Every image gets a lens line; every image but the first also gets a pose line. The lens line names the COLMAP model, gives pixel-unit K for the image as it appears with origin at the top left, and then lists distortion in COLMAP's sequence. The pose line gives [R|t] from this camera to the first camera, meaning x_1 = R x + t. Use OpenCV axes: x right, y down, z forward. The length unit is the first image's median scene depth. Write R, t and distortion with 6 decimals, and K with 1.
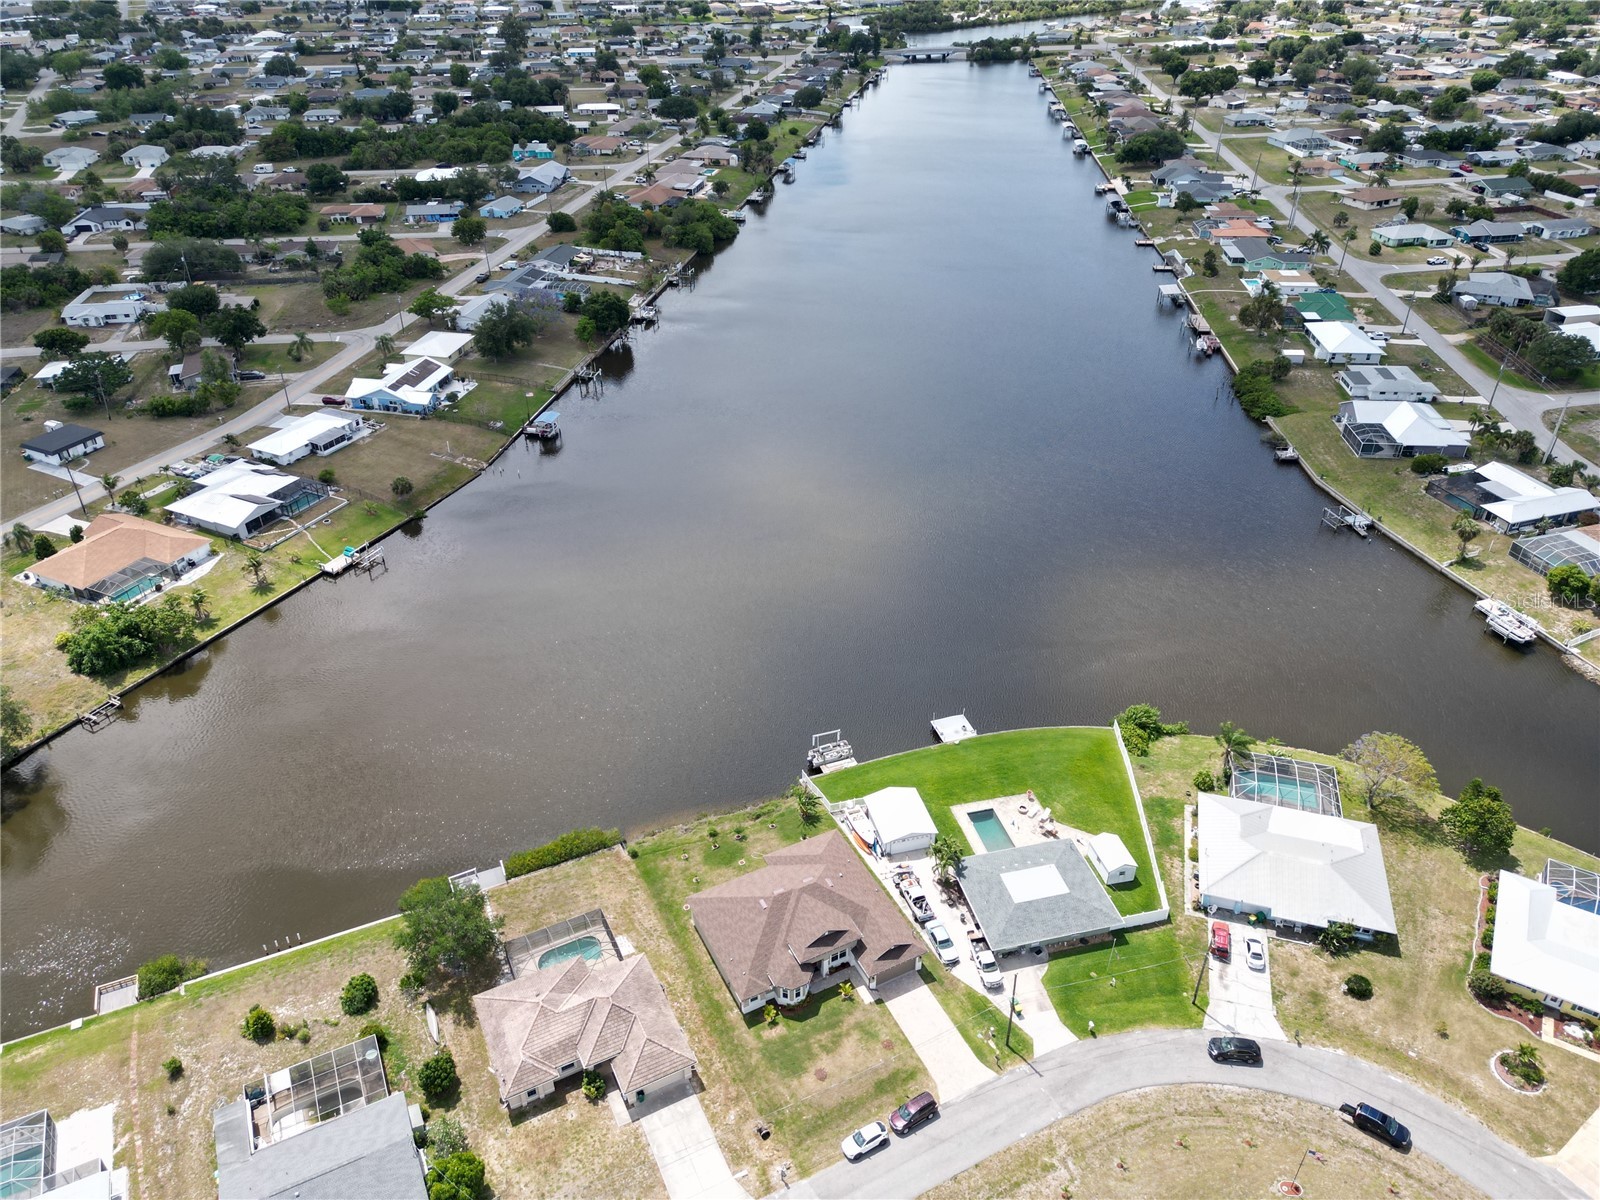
lens RADIAL K [[1132.6, 0, 801.0], [0, 1132.6, 594.8], [0, 0, 1]] dist [0.052804, -0.041807]
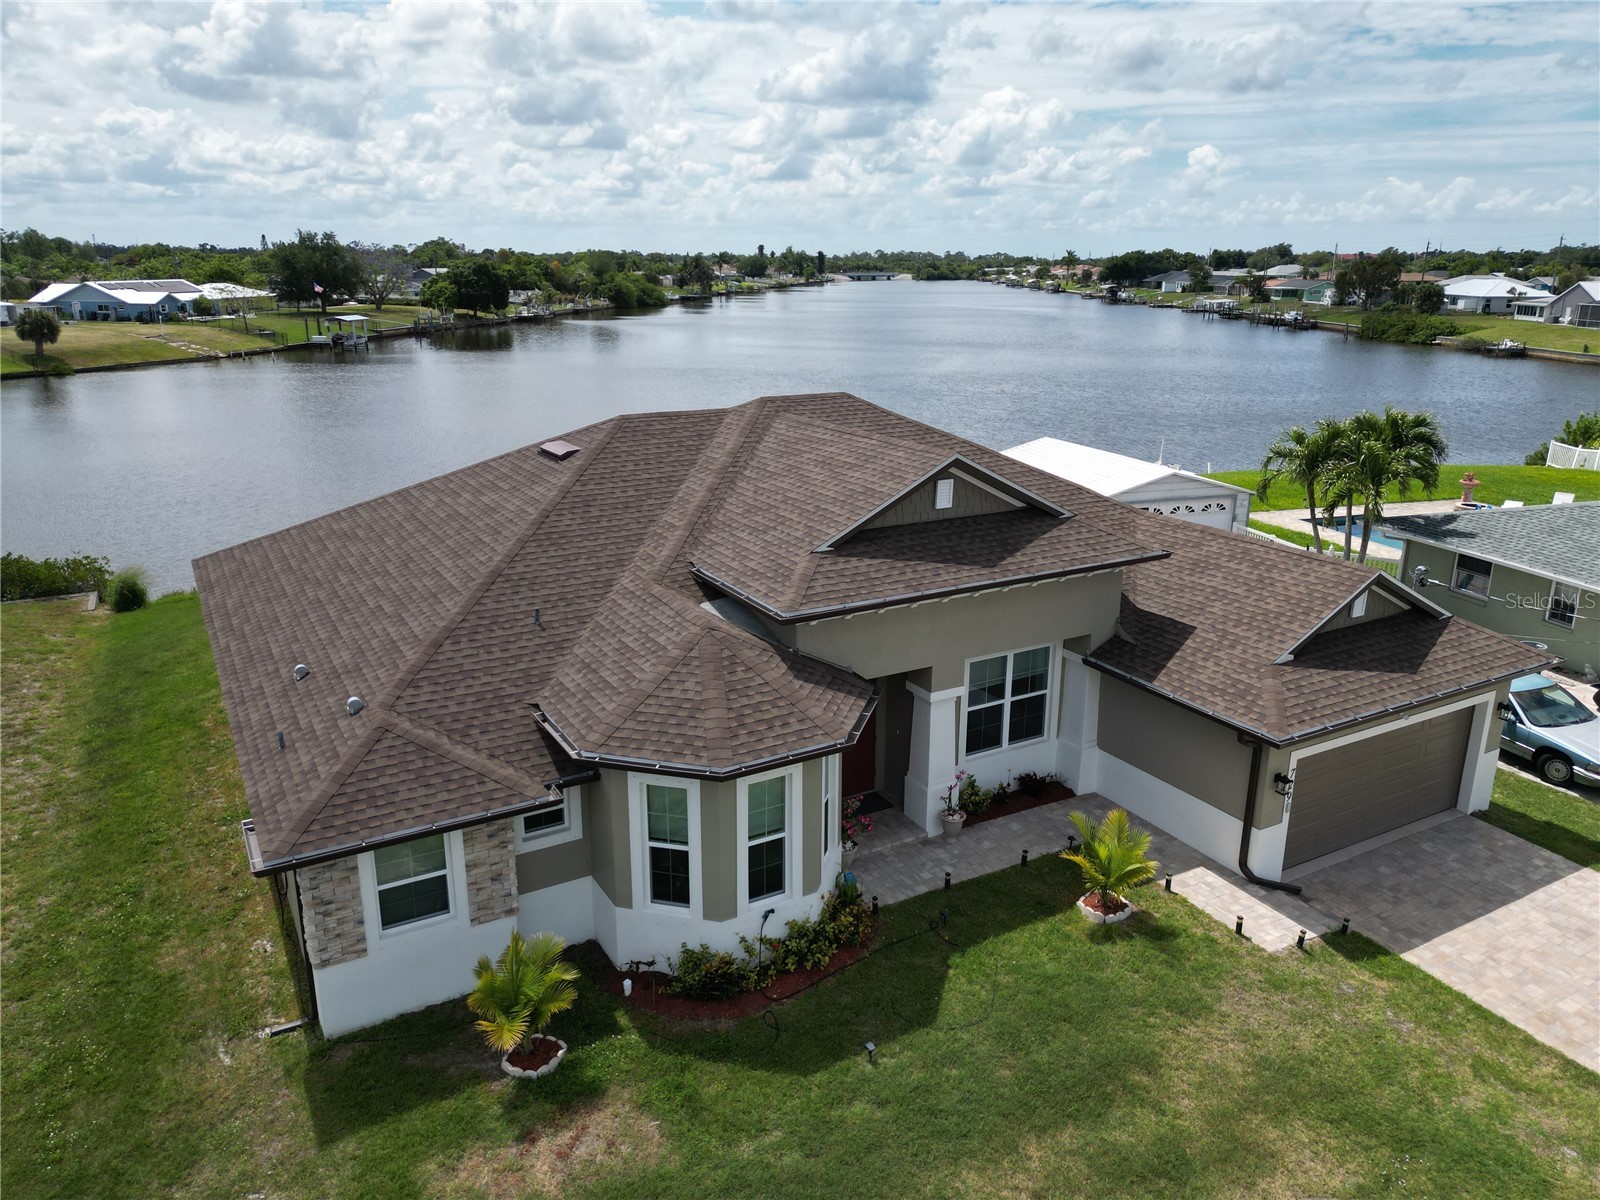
lens RADIAL K [[1136.5, 0, 802.3], [0, 1136.5, 577.3], [0, 0, 1]] dist [0.071323, -0.073607]
pose [[0.998721, -0.006276, 0.050172, -0.002143], [0.020520, 0.957189, -0.288735, 0.151647], [-0.046212, 0.289395, 0.956094, 0.367642]]
